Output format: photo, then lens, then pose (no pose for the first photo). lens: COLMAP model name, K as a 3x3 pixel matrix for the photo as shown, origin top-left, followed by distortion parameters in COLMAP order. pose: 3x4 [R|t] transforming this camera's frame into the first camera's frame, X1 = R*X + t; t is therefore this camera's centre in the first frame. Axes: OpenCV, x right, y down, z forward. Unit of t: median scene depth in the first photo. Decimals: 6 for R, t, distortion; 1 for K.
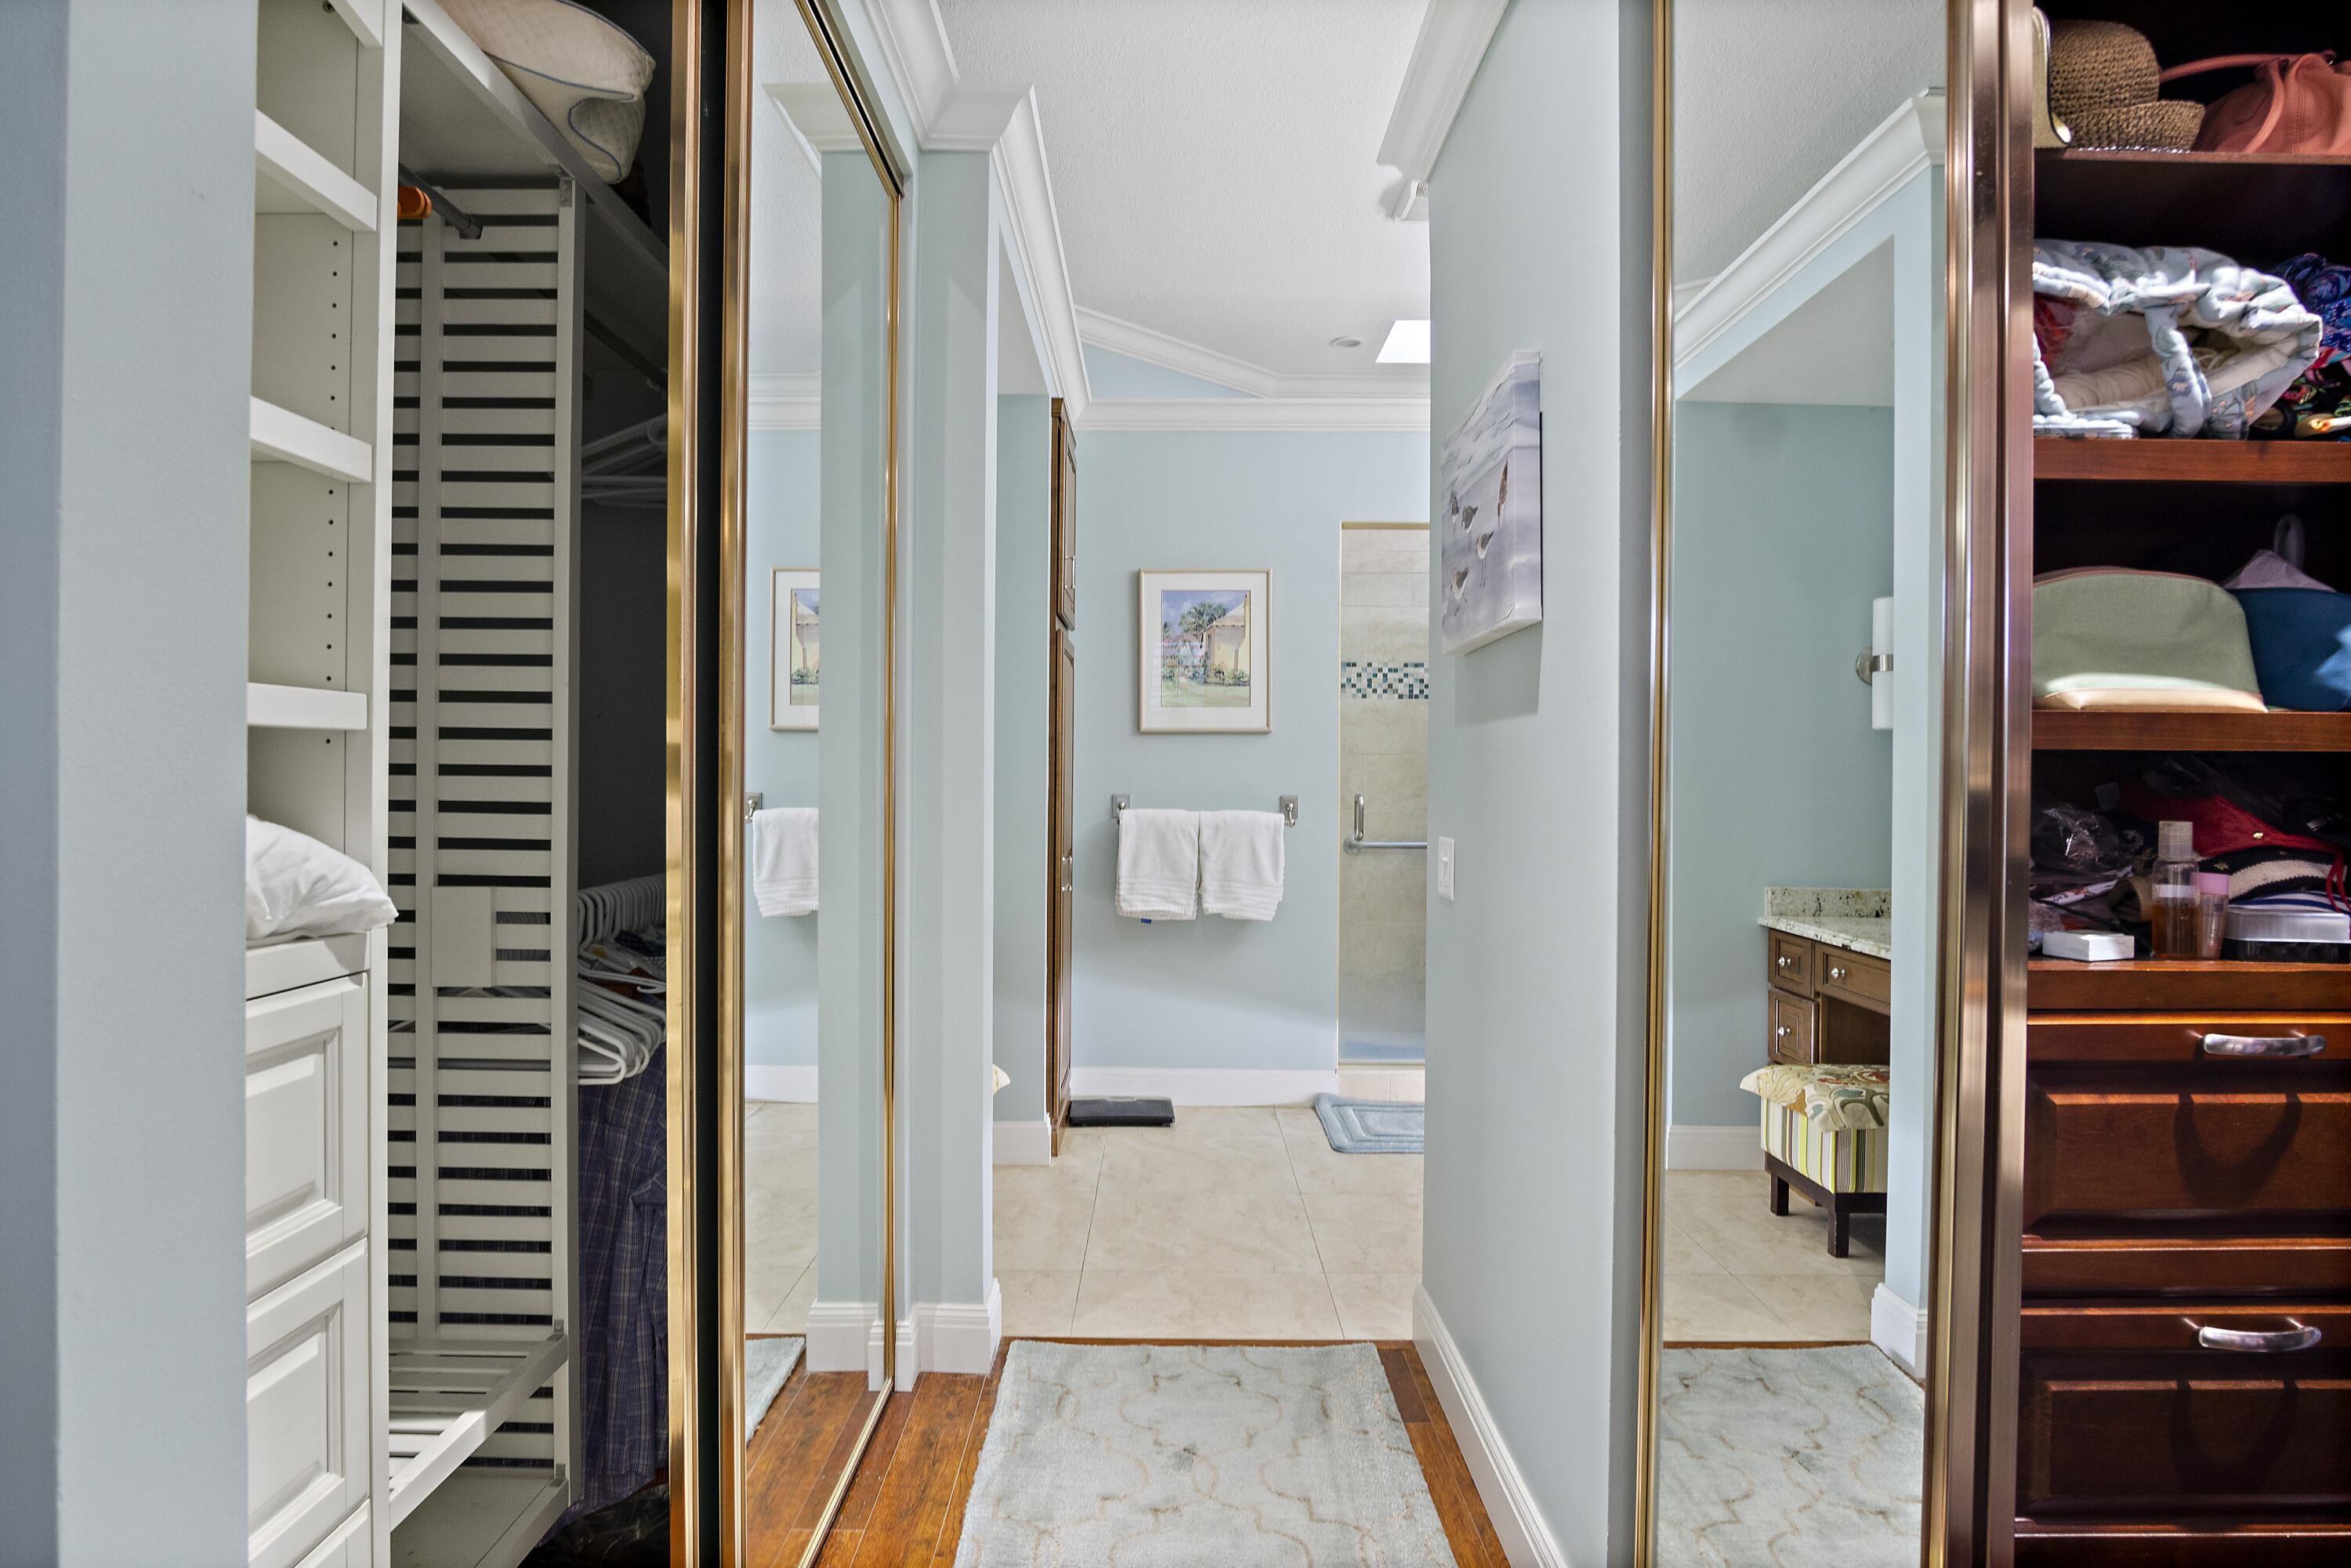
lens RADIAL K [[1276.5, 0, 1175.0], [0, 1276.5, 789.6], [0, 0, 1]] dist [-0.028325, 0.004510]
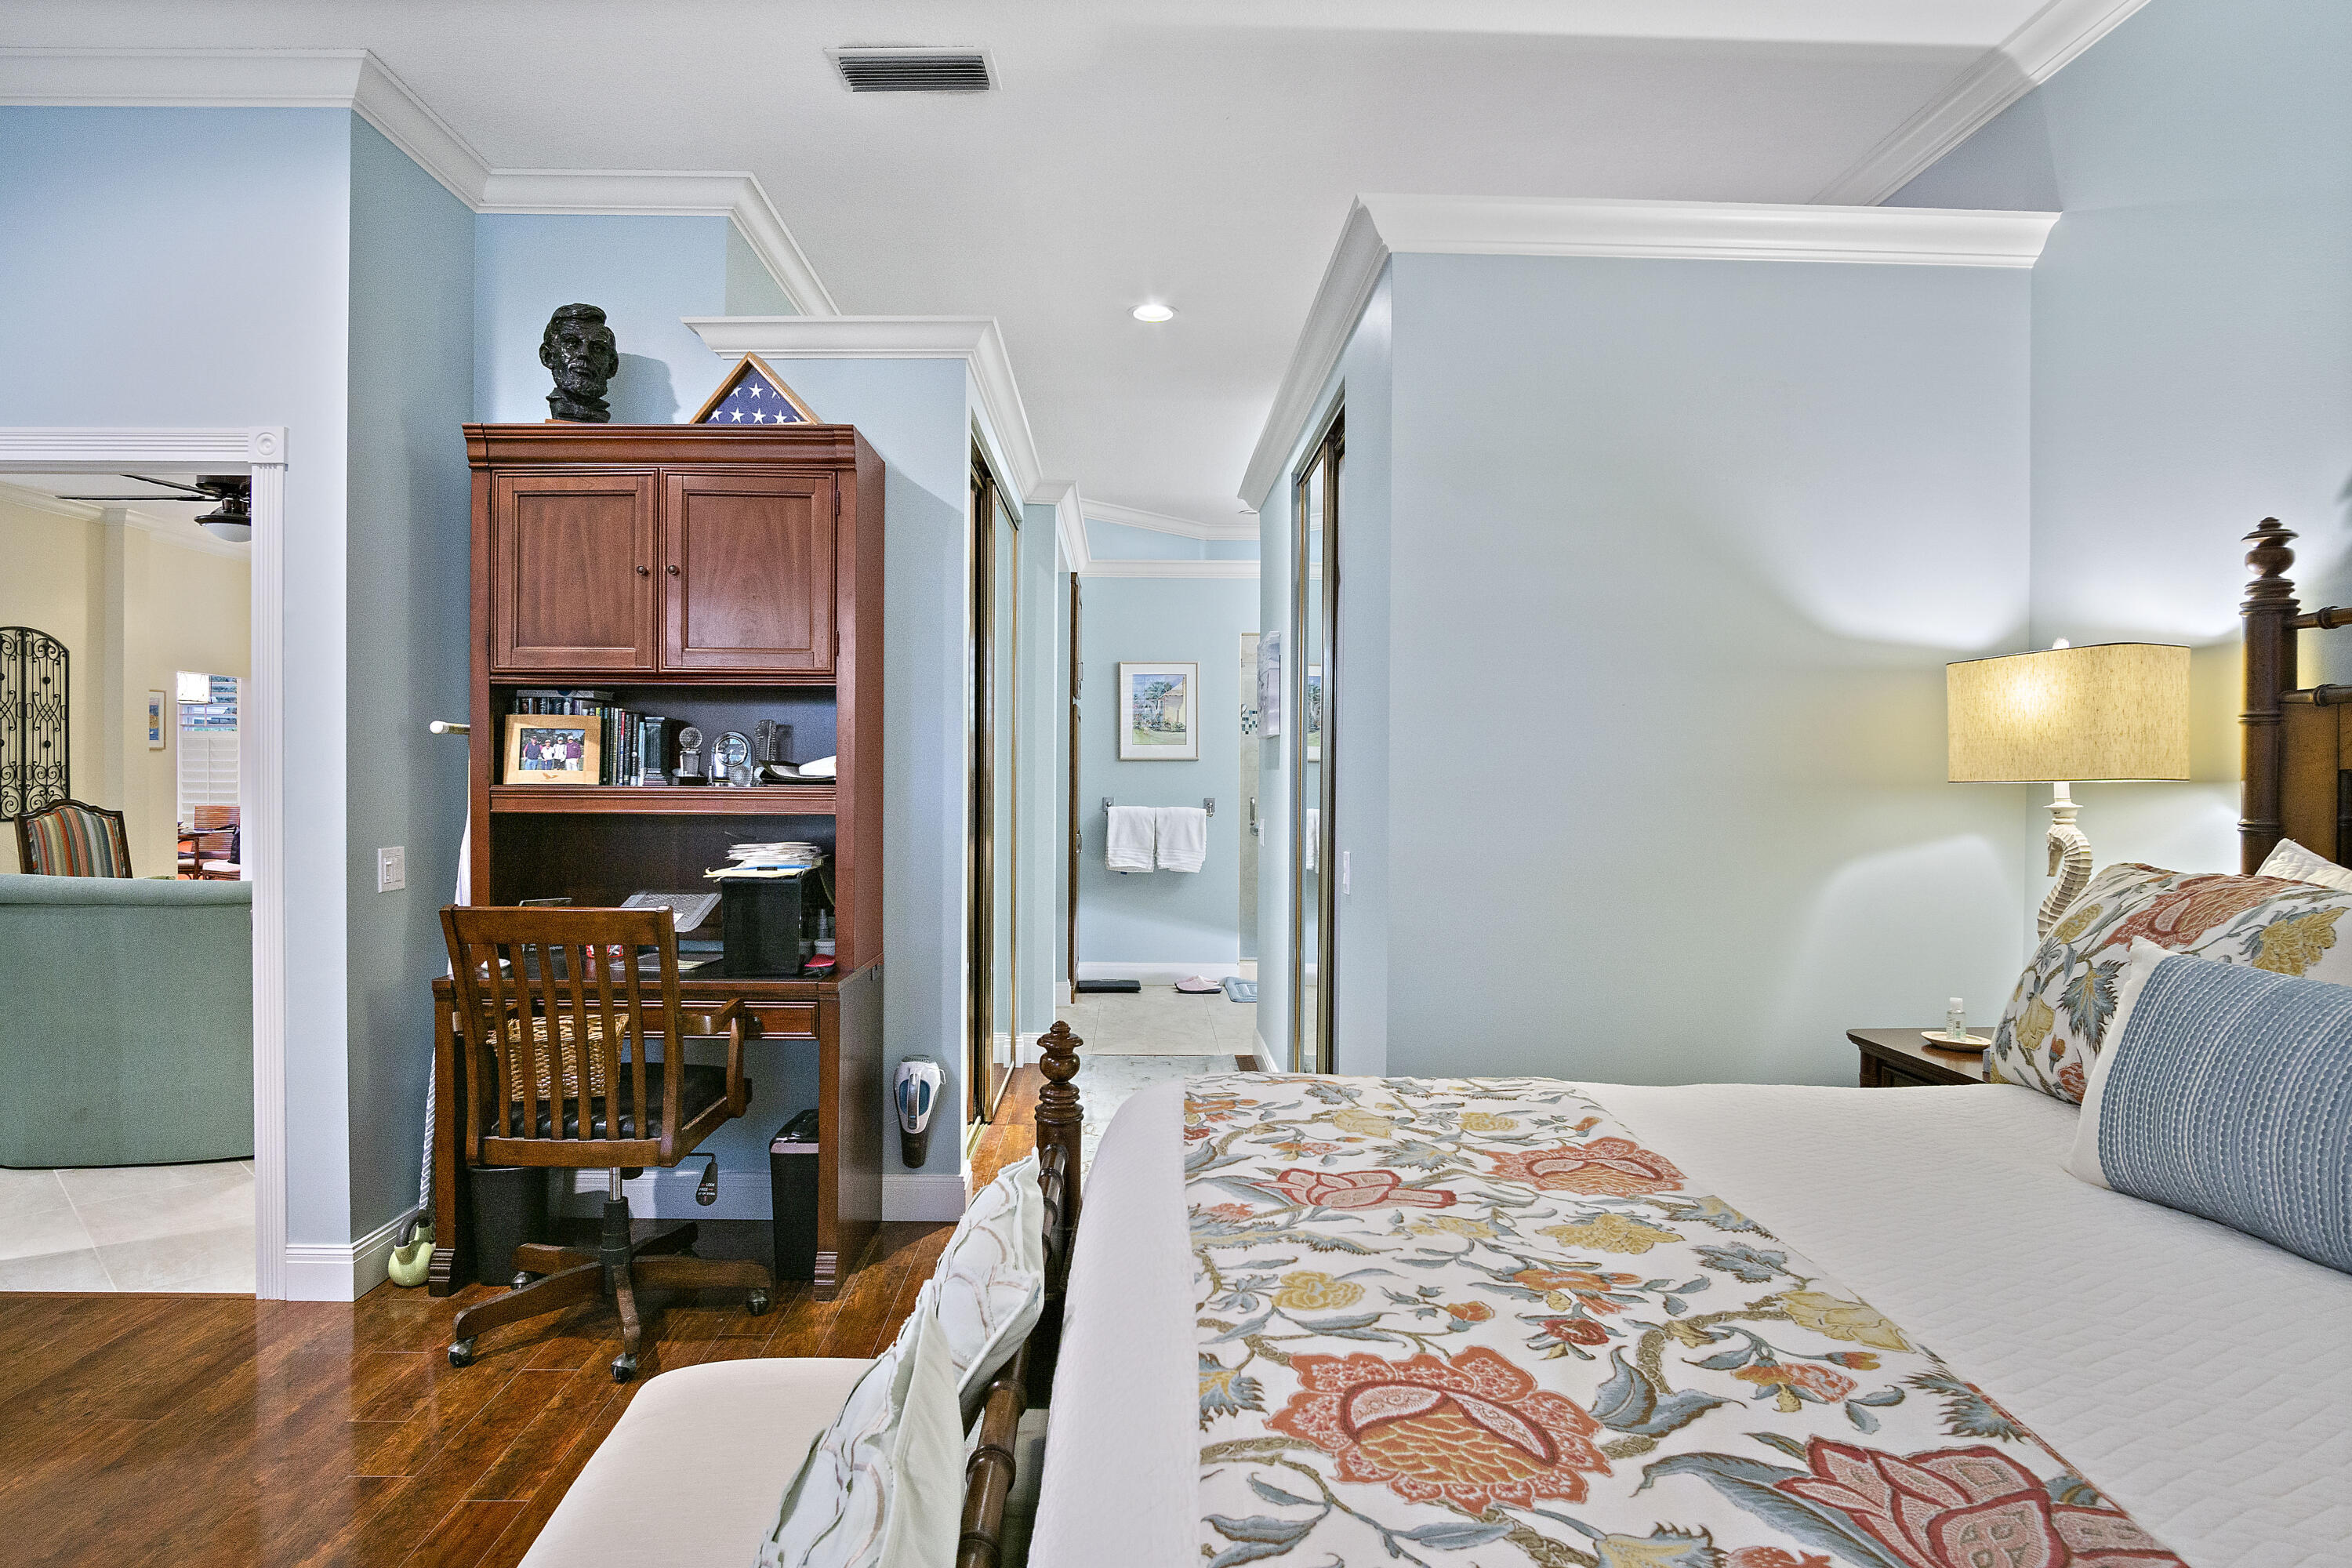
lens RADIAL K [[1277.1, 0, 1190.5], [0, 1277.1, 797.2], [0, 0, 1]] dist [-0.028325, 0.004510]
pose [[0.999216, 0.000870, 0.039580, -0.001290], [-0.001338, 0.999929, 0.011806, -0.016262], [-0.039567, -0.011850, 0.999147, -0.676346]]
